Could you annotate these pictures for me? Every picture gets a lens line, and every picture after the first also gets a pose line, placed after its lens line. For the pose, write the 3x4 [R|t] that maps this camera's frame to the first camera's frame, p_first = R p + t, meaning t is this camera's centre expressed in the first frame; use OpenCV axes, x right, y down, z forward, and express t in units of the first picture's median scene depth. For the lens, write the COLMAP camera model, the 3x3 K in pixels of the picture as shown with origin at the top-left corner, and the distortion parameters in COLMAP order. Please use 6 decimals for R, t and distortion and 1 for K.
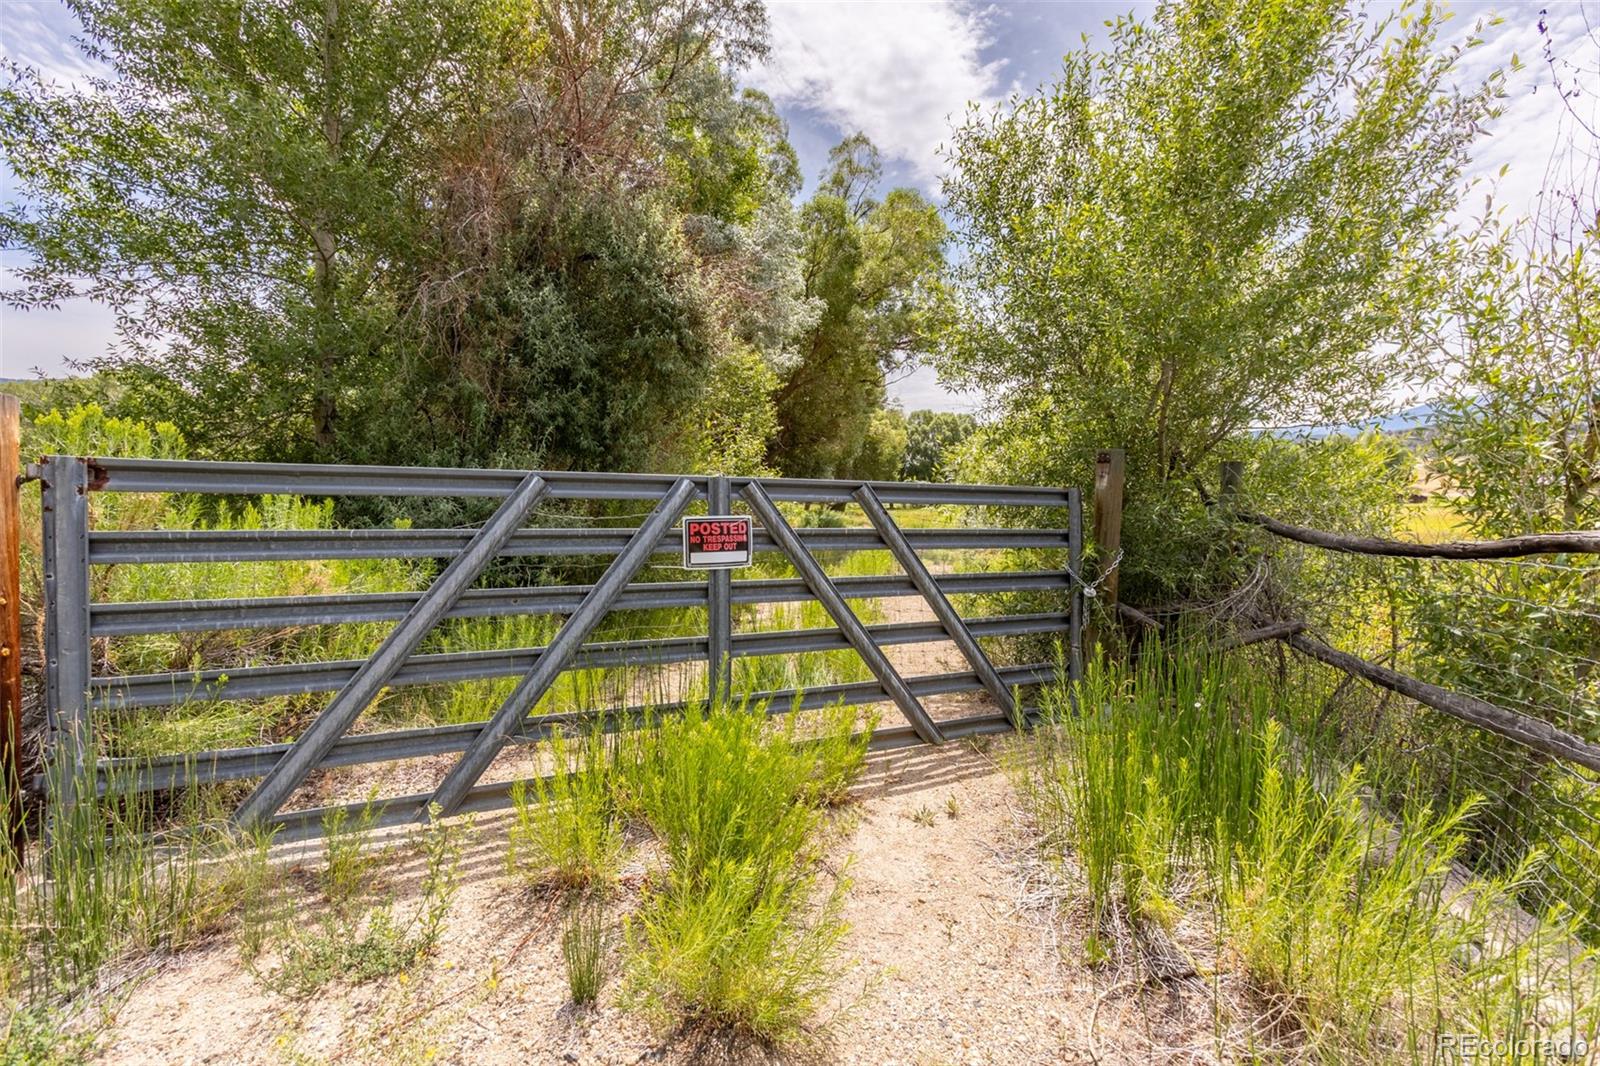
lens RADIAL K [[715.7, 0, 796.1], [0, 715.7, 529.5], [0, 0, 1]] dist [-0.009263, 0.010953]
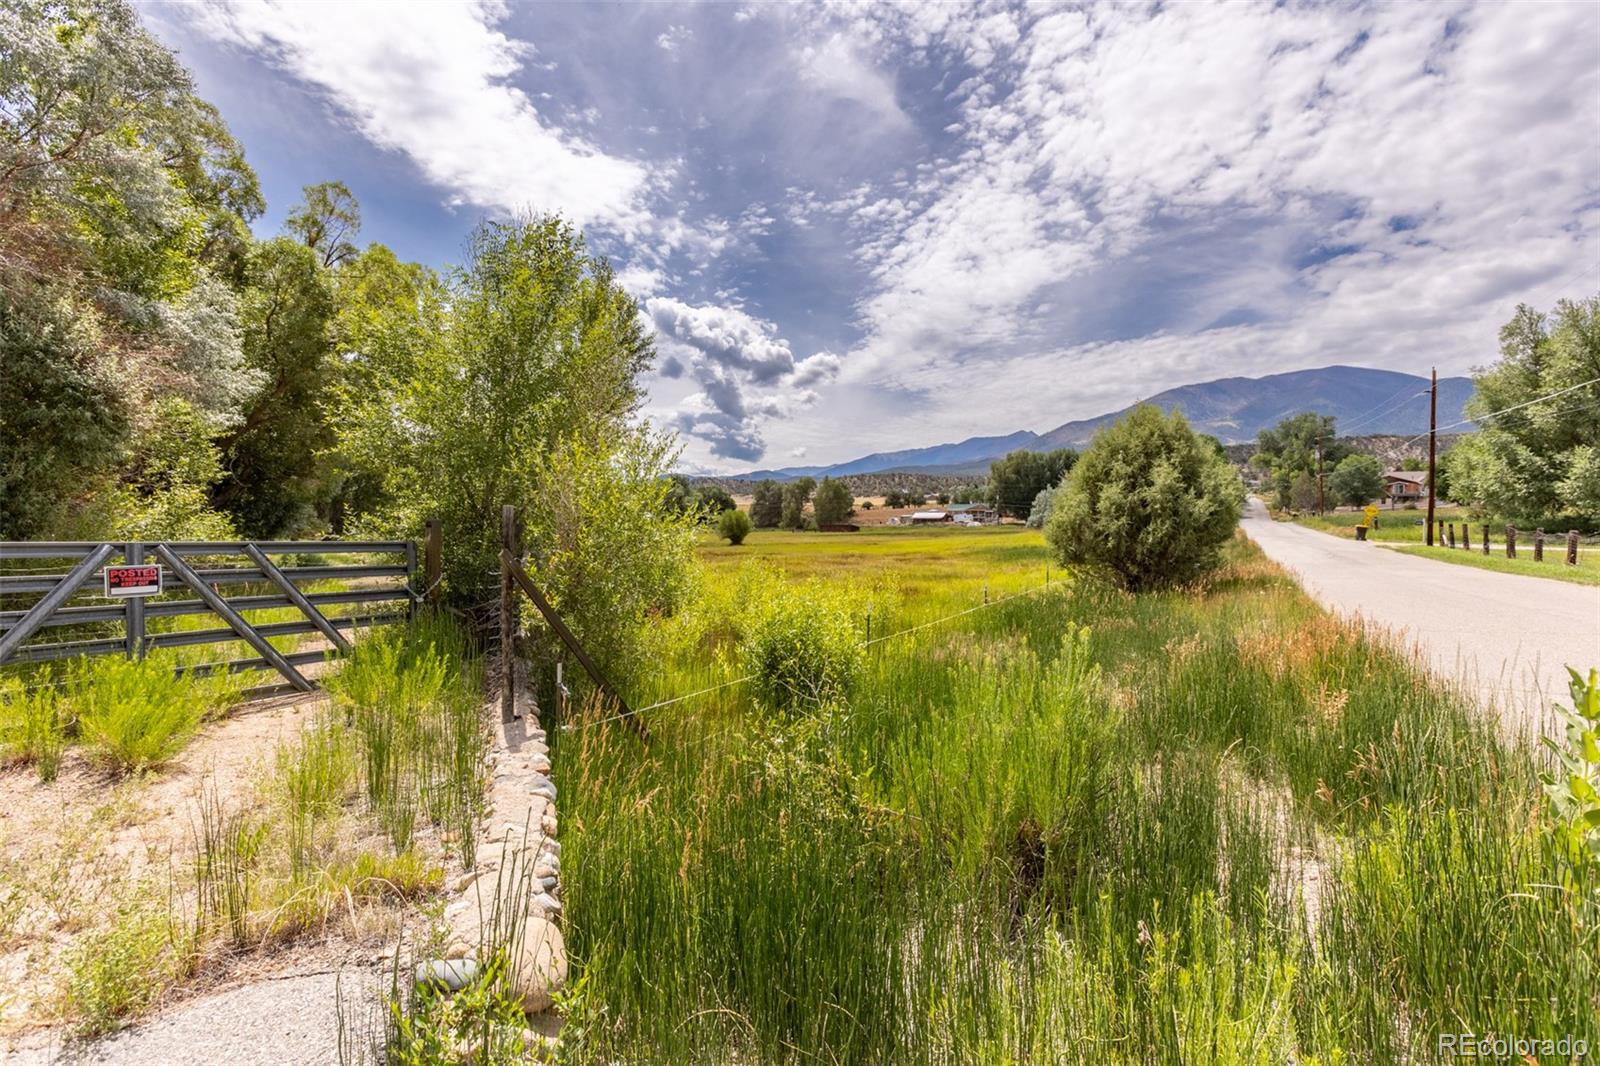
lens RADIAL K [[715.7, 0, 800.5], [0, 715.7, 538.2], [0, 0, 1]] dist [-0.009263, 0.010953]
pose [[0.811265, -0.012562, 0.584544, 0.089691], [0.031173, 0.999276, -0.021790, 0.001243], [-0.583847, 0.035900, 0.811069, -0.640197]]
